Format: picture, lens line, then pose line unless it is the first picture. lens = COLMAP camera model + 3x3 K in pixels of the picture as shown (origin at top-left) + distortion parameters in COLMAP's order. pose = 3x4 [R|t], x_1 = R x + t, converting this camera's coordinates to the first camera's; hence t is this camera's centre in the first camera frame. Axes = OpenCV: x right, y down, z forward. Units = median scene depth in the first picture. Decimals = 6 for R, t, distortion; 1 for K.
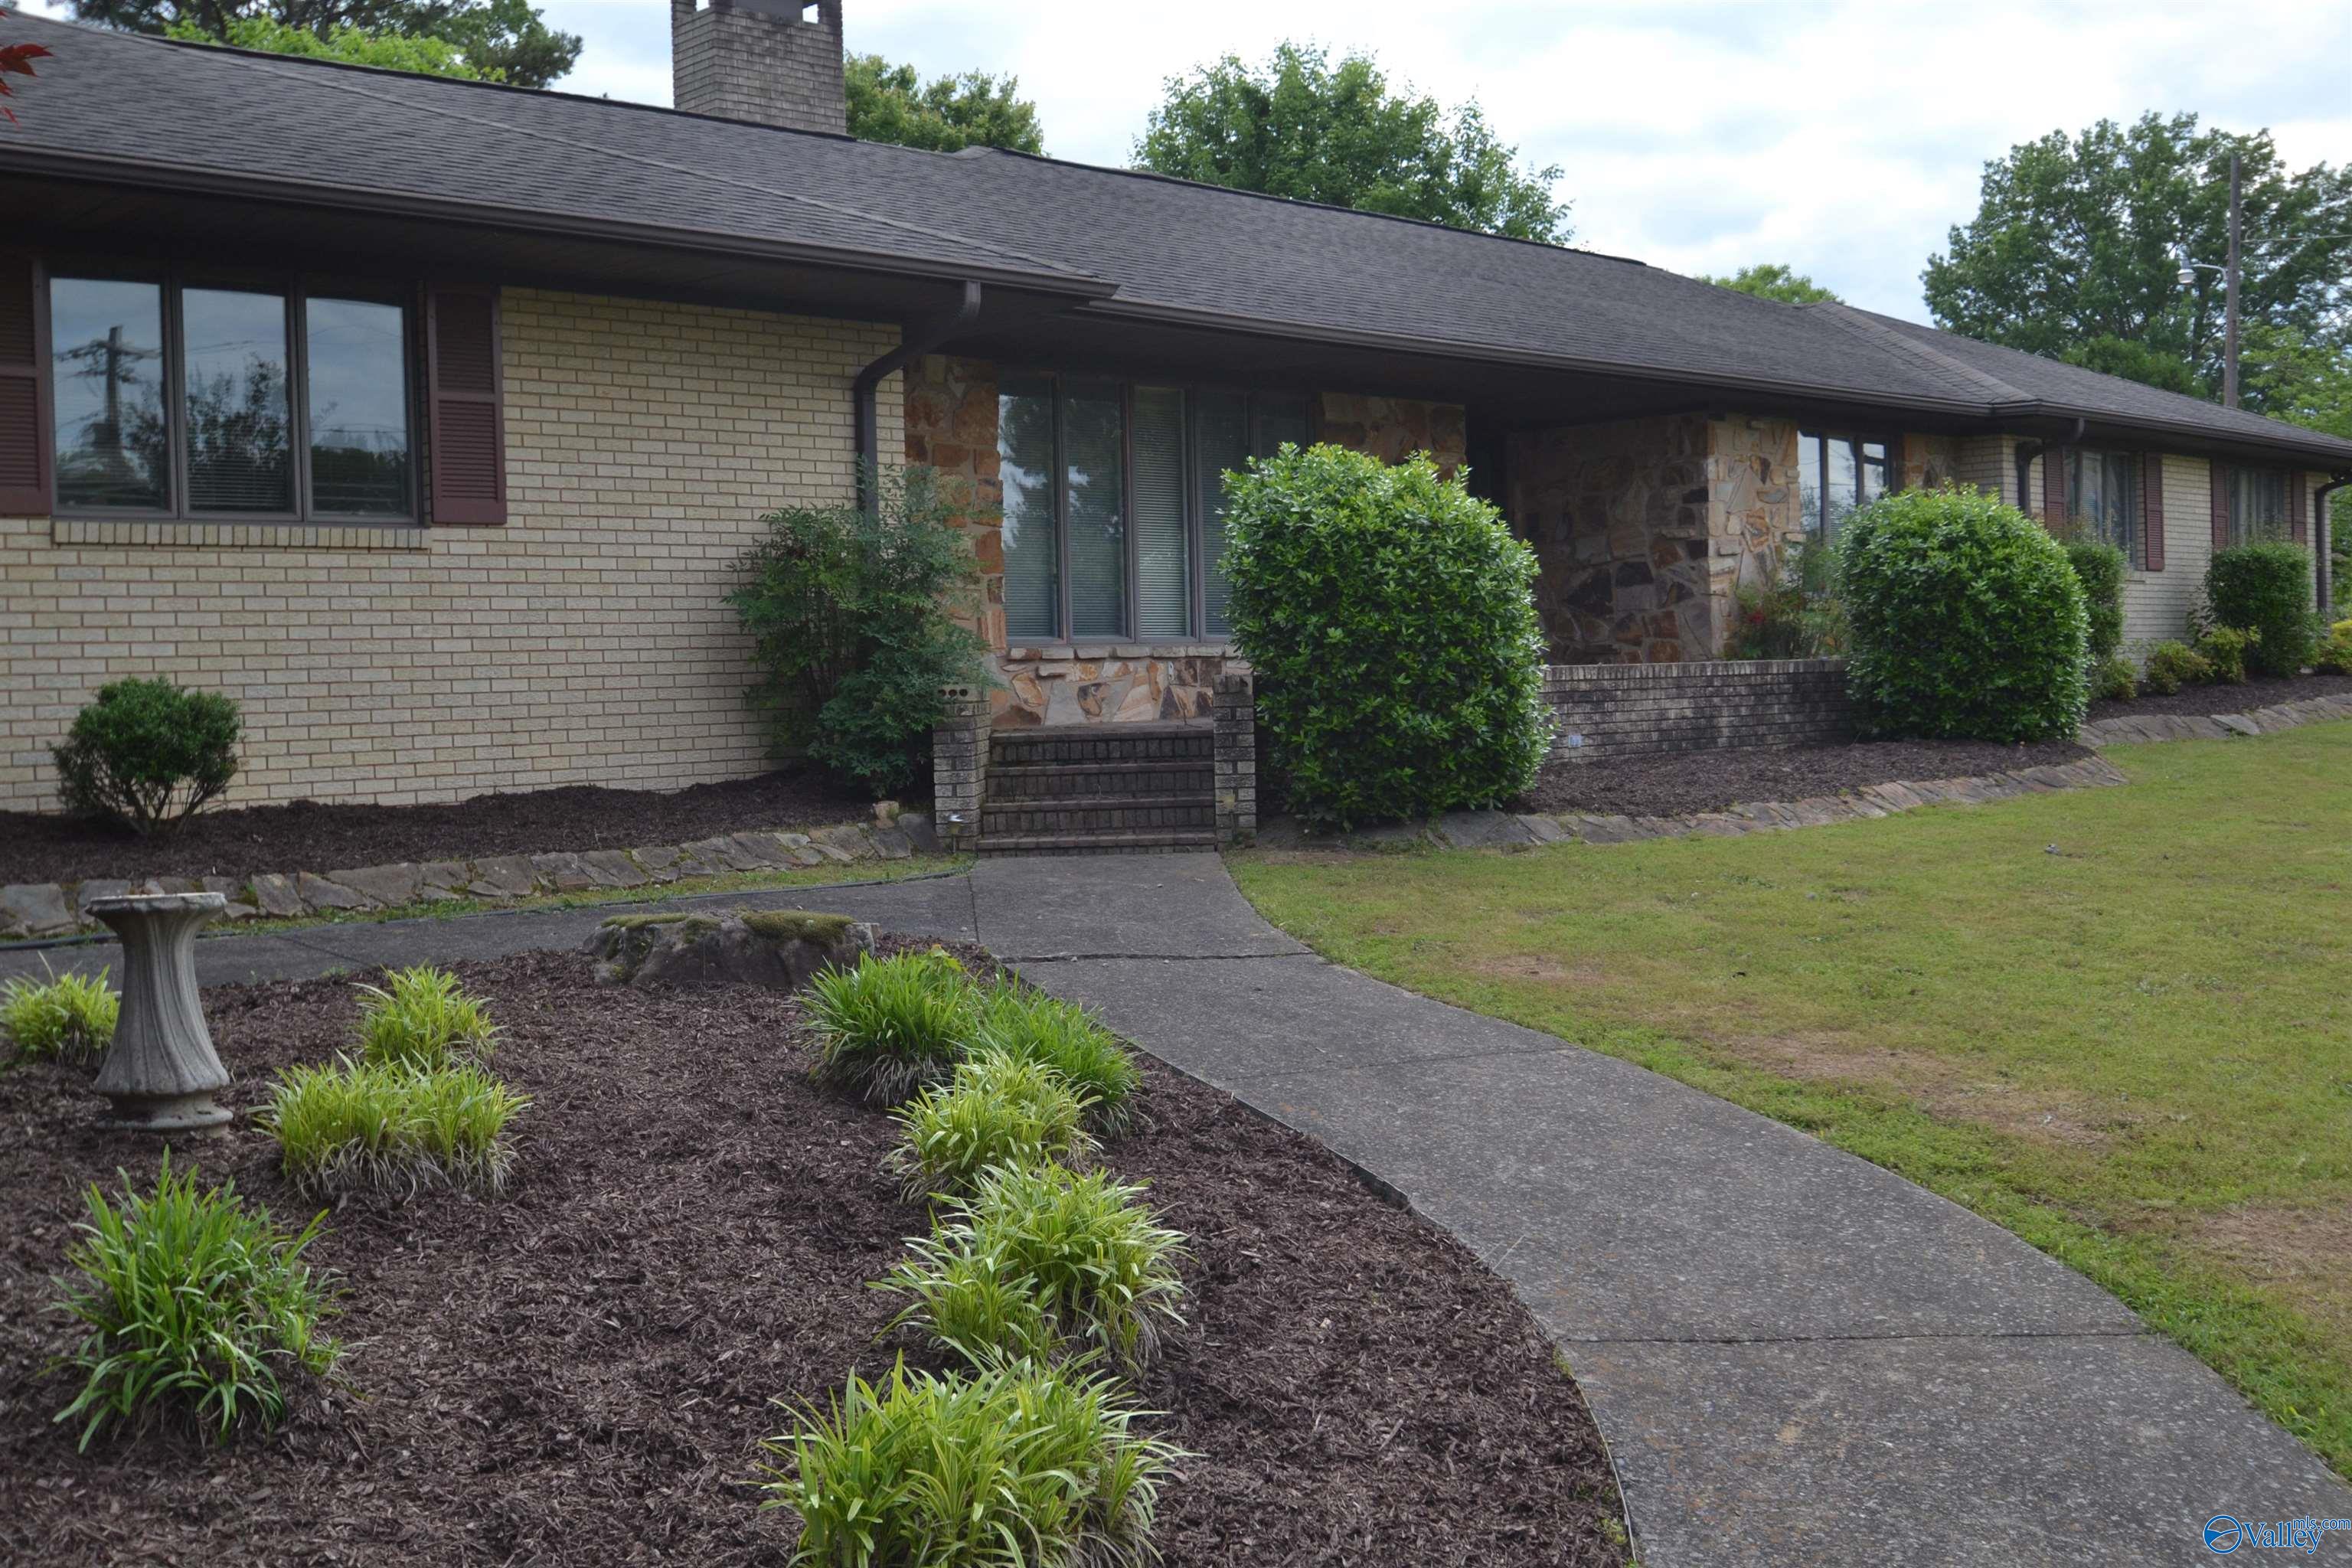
lens RADIAL K [[2445.7, 0, 1176.0], [0, 2445.7, 782.2], [0, 0, 1]] dist [-0.016768, 0.000000]
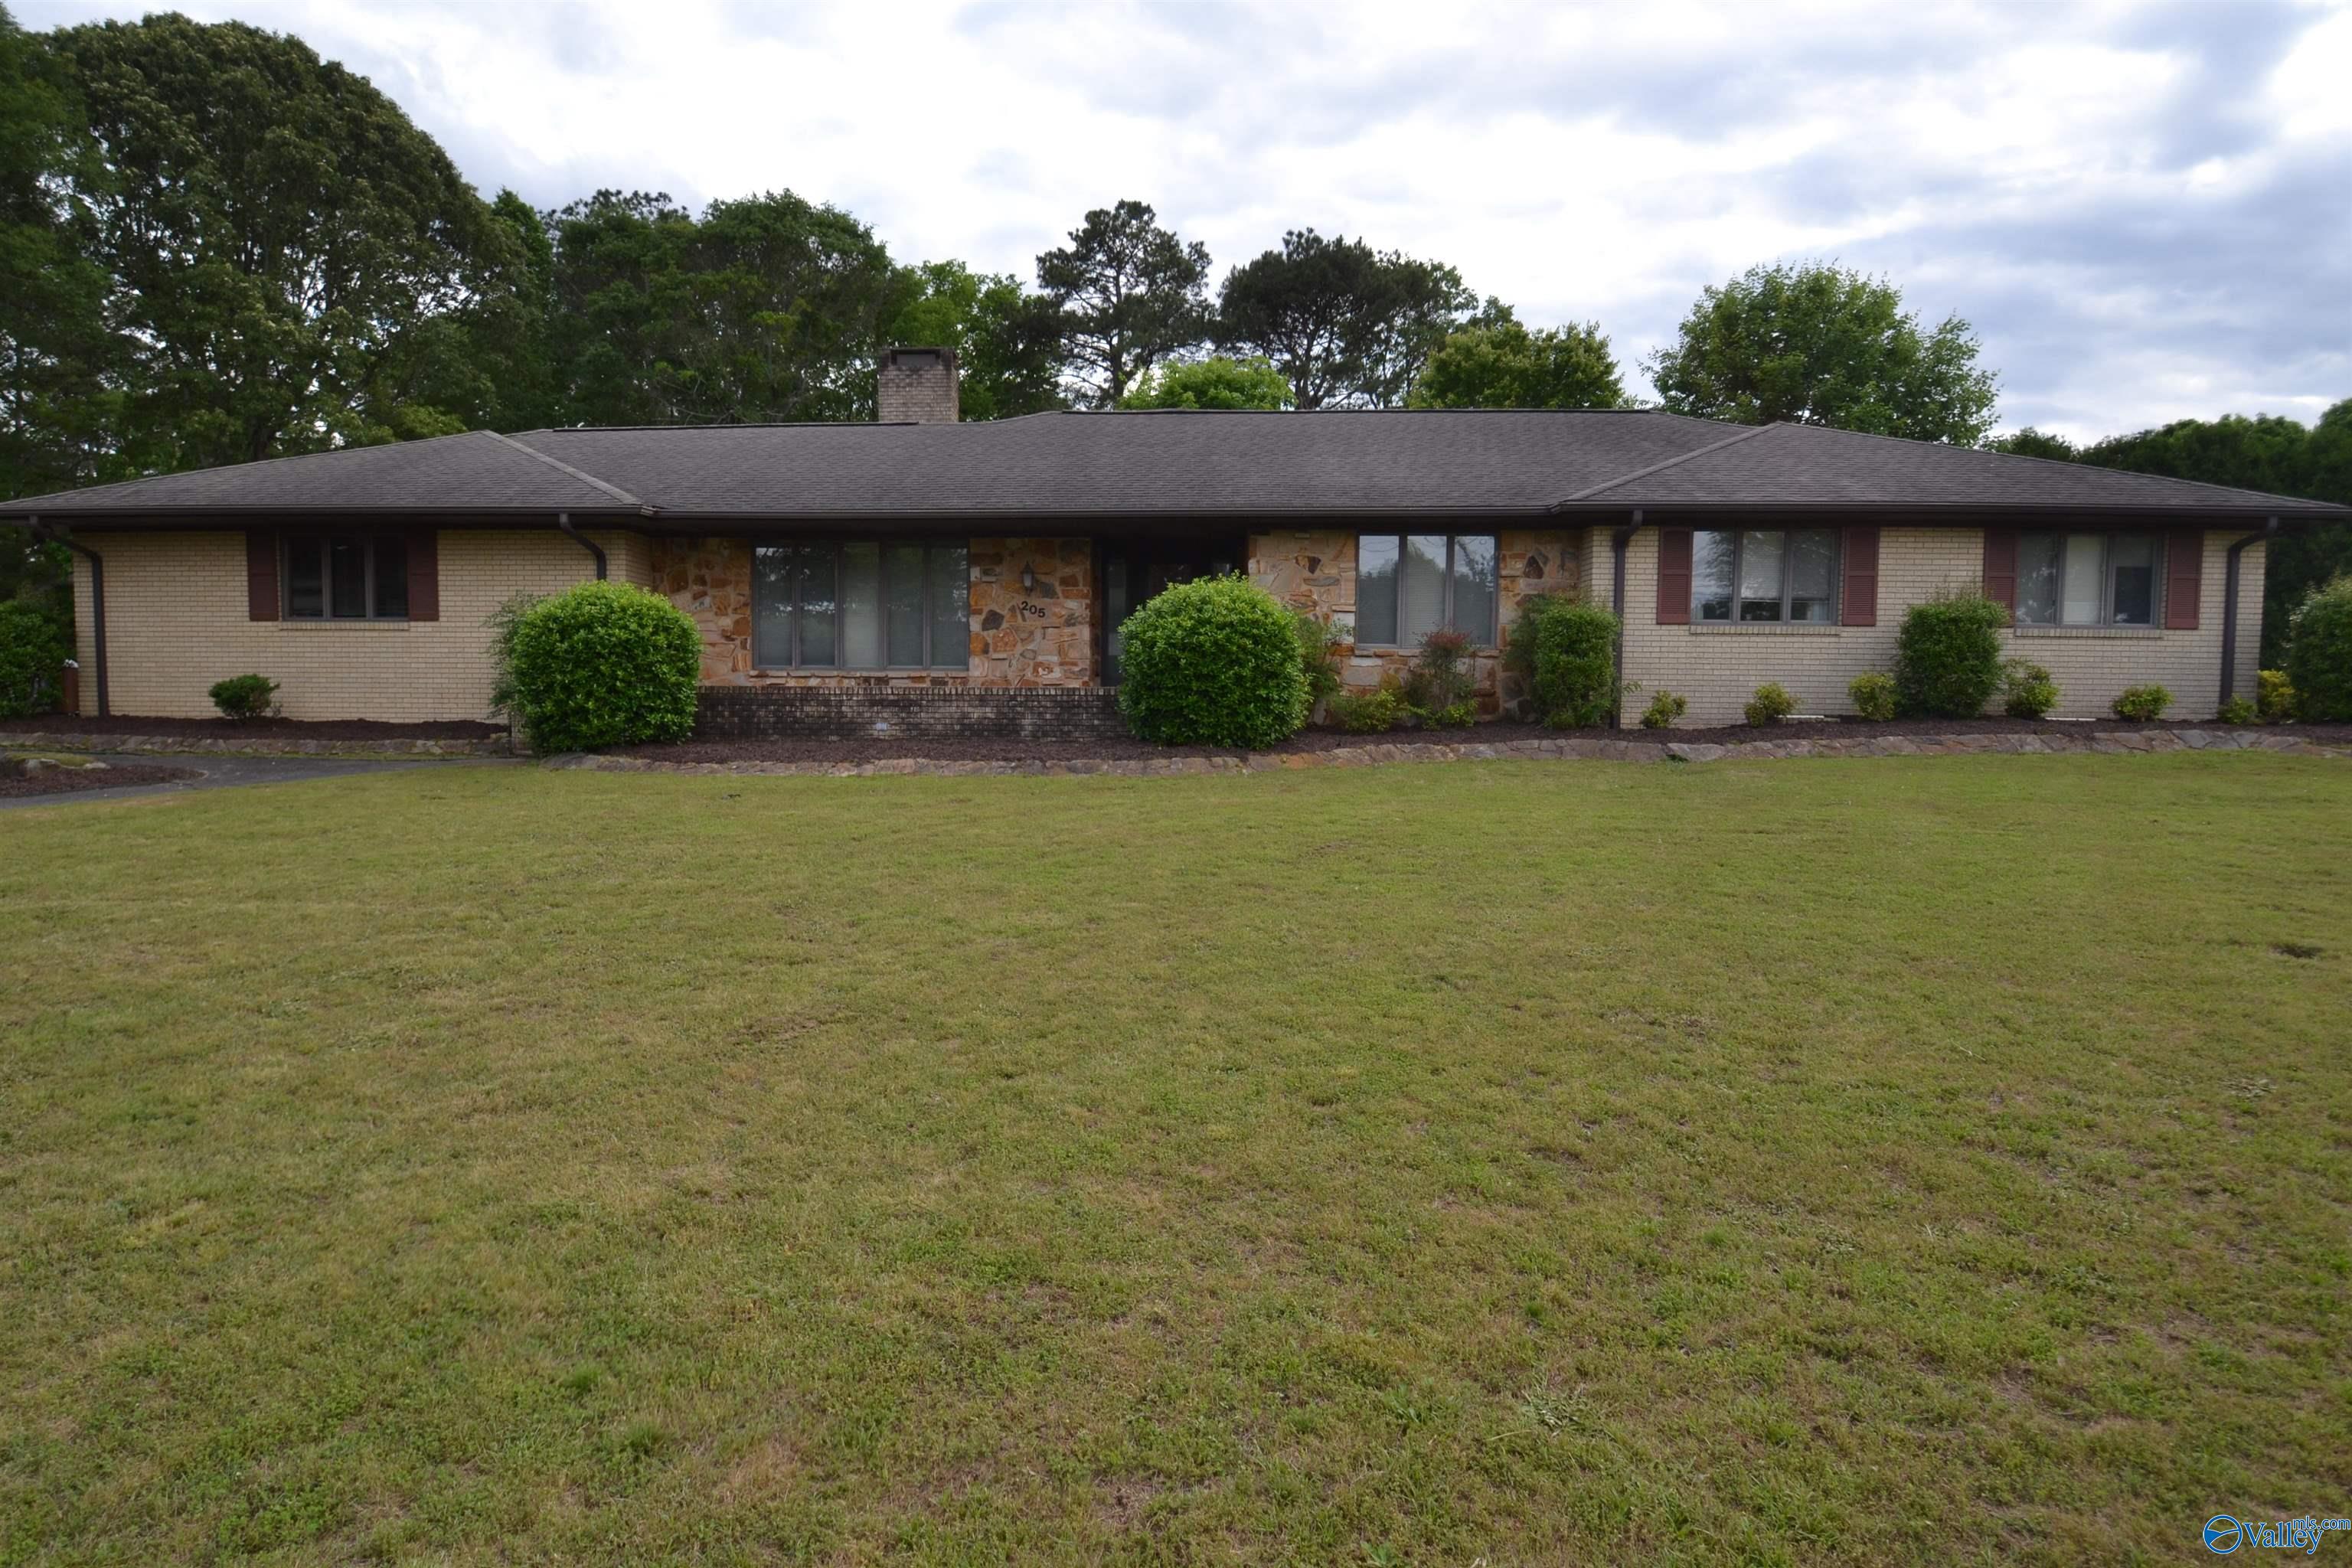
lens RADIAL K [[1276.0, 0, 1176.5], [0, 1276.0, 777.6], [0, 0, 1]] dist [0.001409, -0.000853]
pose [[0.676945, 0.083823, -0.731245, 1.048891], [-0.053756, 0.996471, 0.064462, -0.054109], [0.734068, -0.004329, 0.679062, 0.513647]]
